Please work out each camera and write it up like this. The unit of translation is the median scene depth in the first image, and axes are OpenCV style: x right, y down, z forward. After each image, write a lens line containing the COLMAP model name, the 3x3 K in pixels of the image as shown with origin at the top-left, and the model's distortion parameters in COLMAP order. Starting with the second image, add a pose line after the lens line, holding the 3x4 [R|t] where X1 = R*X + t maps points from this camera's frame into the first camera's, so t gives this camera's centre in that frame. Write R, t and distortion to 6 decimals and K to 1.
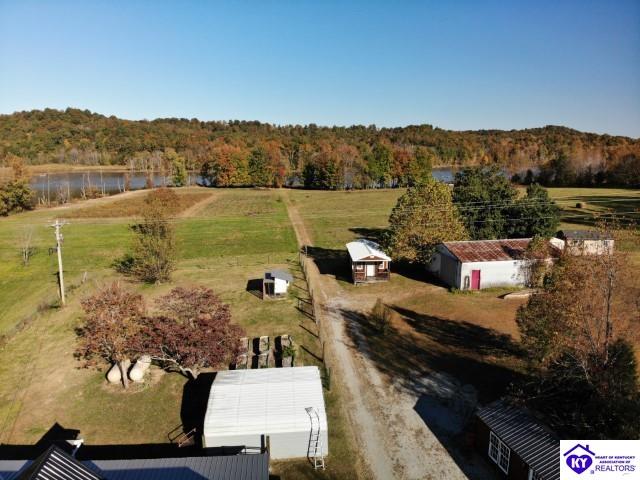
lens RADIAL K [[490.6, 0, 320.0], [0, 490.6, 240.0], [0, 0, 1]] dist [0.115810, -0.279193]
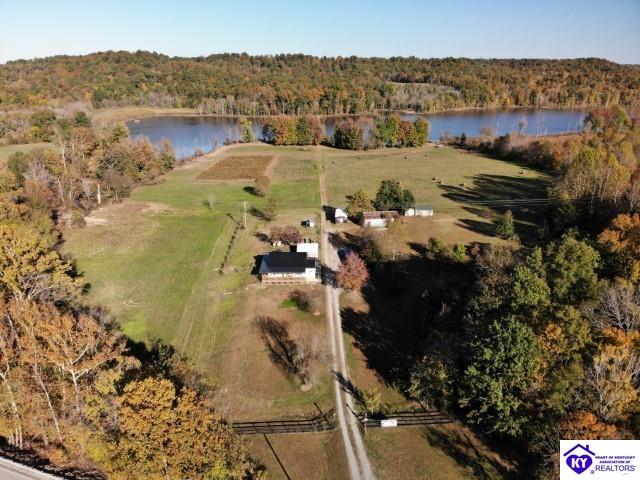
lens RADIAL K [[490.6, 0, 320.0], [0, 490.6, 240.0], [0, 0, 1]] dist [0.115810, -0.279193]
pose [[0.996252, 0.036900, -0.078238, 0.024619], [-0.024059, 0.986963, 0.159140, -0.034154], [0.083090, -0.156661, 0.984151, -0.234307]]
